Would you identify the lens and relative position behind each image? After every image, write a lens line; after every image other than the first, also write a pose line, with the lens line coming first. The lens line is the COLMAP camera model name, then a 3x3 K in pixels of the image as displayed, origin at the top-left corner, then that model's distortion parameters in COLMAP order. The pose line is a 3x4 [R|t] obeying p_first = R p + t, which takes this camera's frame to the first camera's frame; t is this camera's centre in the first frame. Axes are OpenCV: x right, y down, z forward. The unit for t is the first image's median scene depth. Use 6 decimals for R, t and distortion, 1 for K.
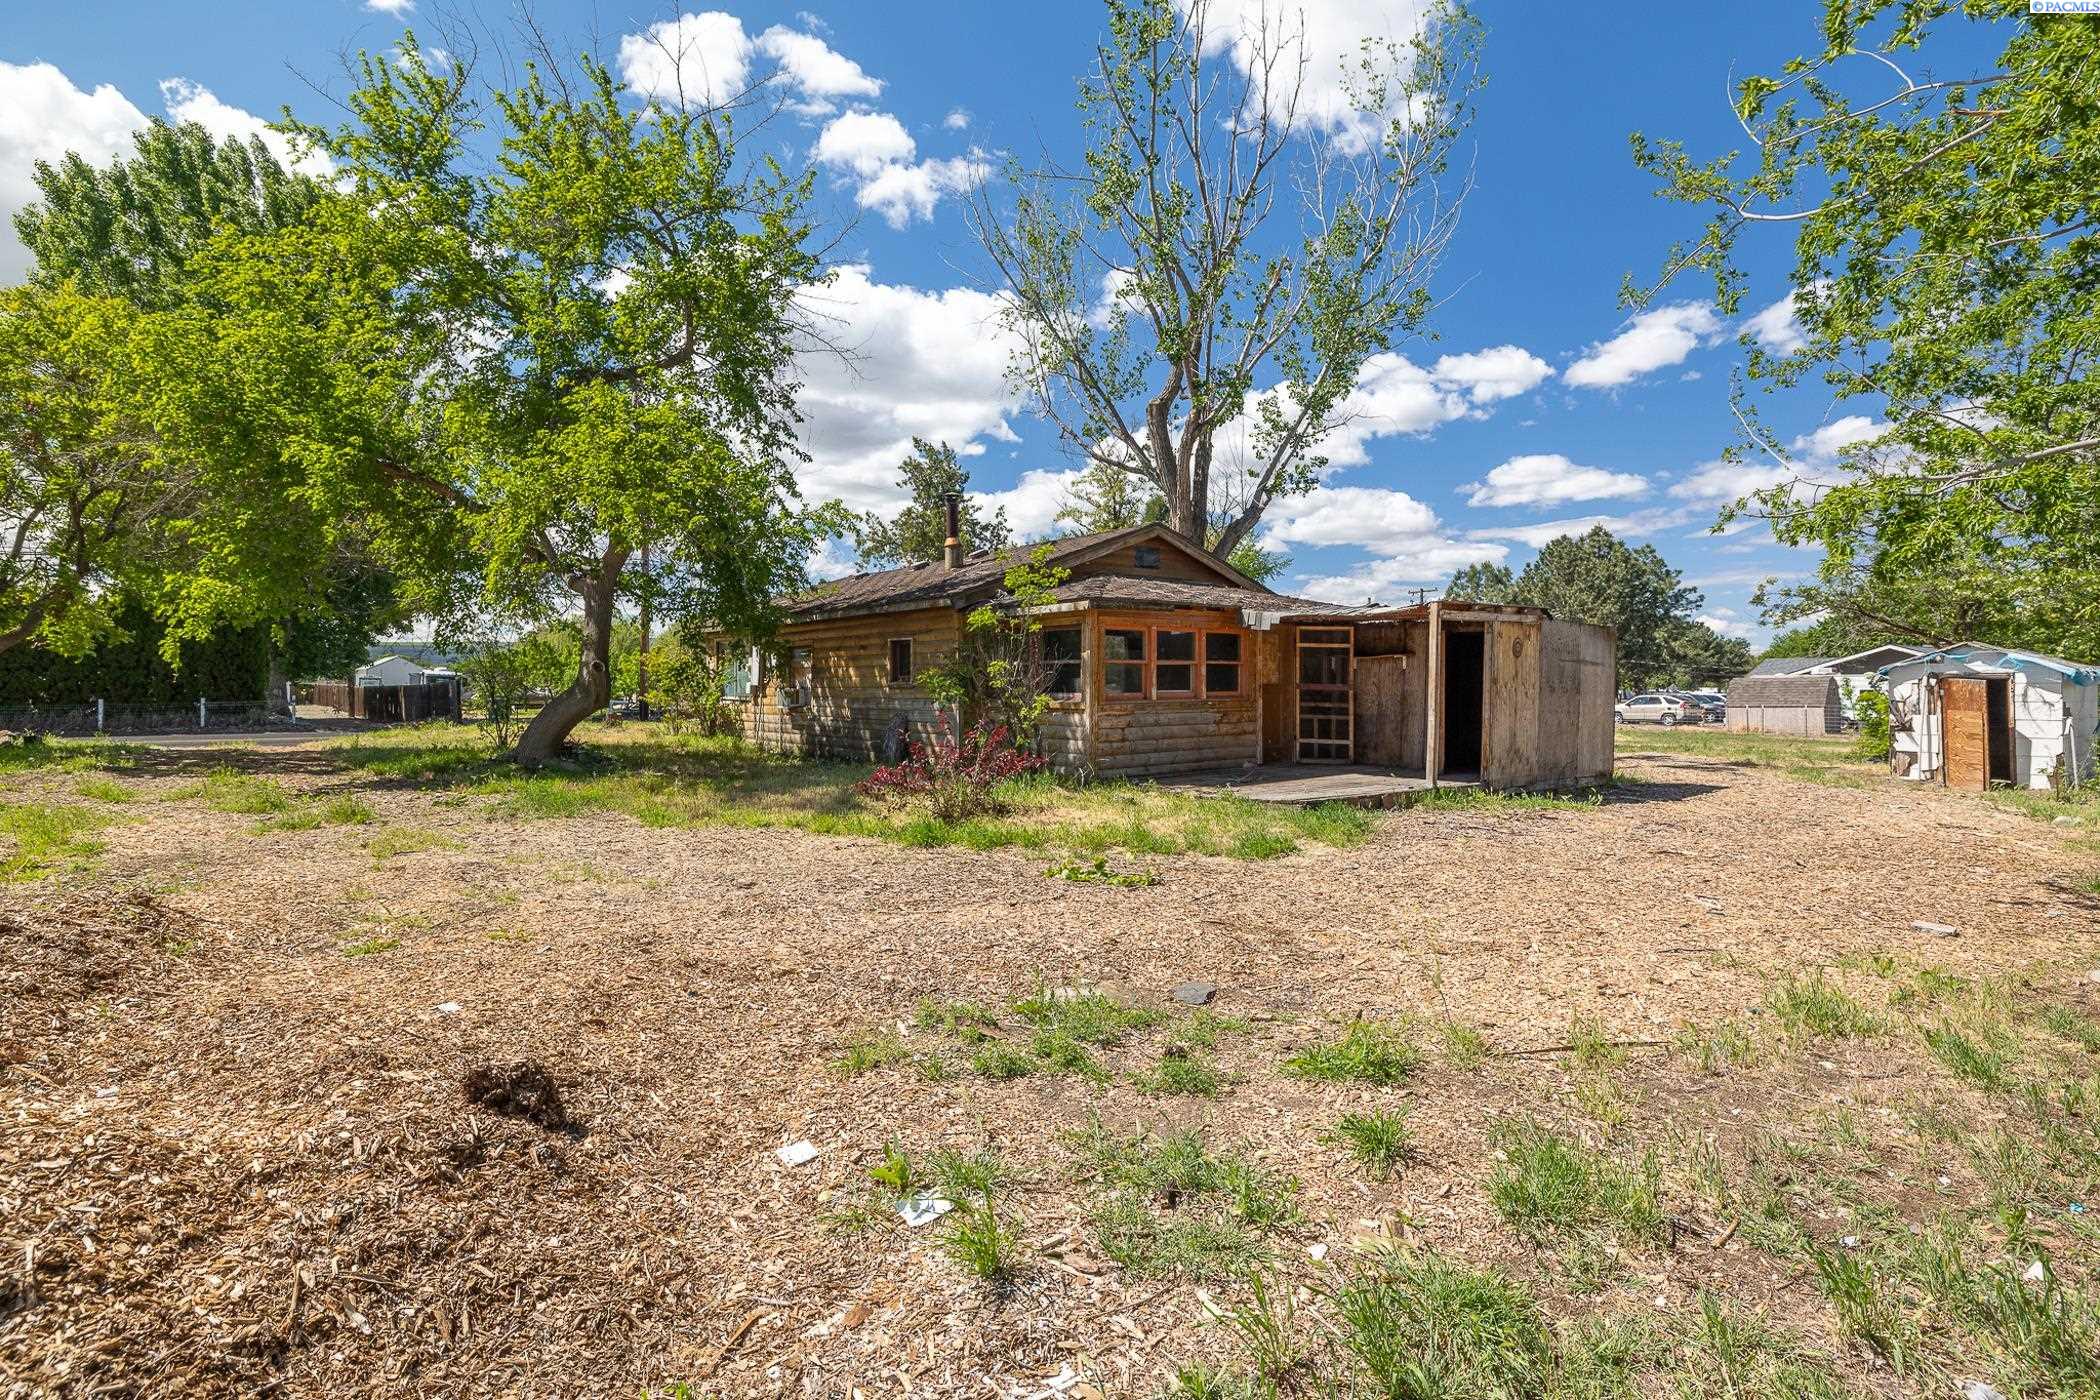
lens RADIAL K [[1038.3, 0, 1041.2], [0, 1038.3, 747.4], [0, 0, 1]] dist [0.001706, 0.000685]
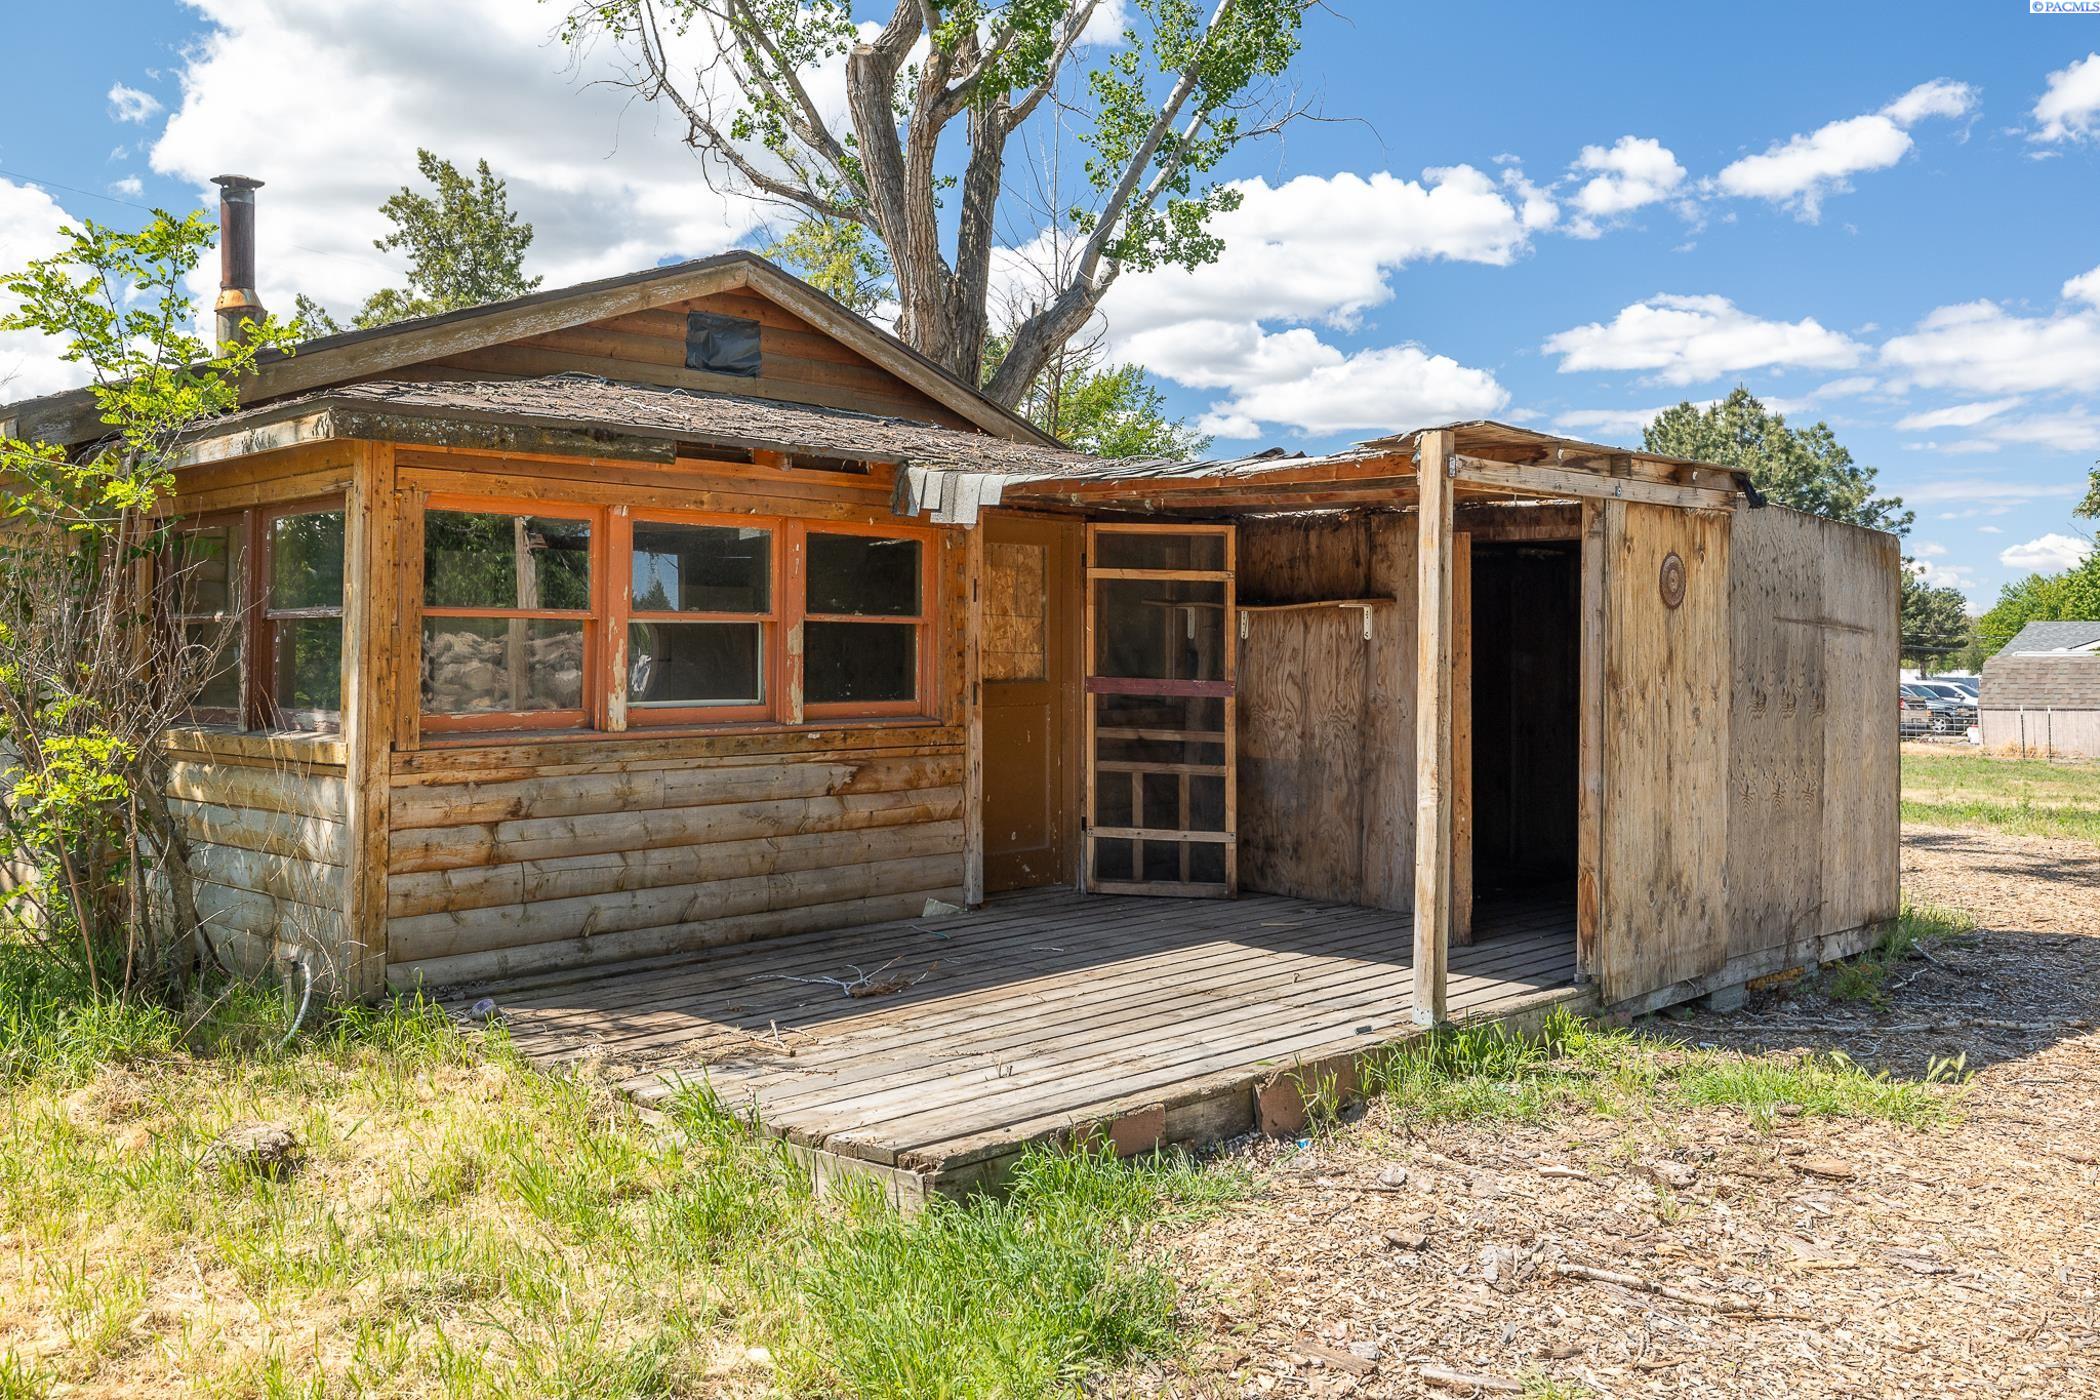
lens RADIAL K [[1707.0, 0, 1045.7], [0, 1707.0, 694.8], [0, 0, 1]] dist [0.008337, 0.000652]
pose [[0.993158, 0.002560, 0.116753, 0.162518], [0.001919, 0.999267, -0.038234, -0.032509], [-0.116765, 0.038196, 0.992425, 0.405206]]
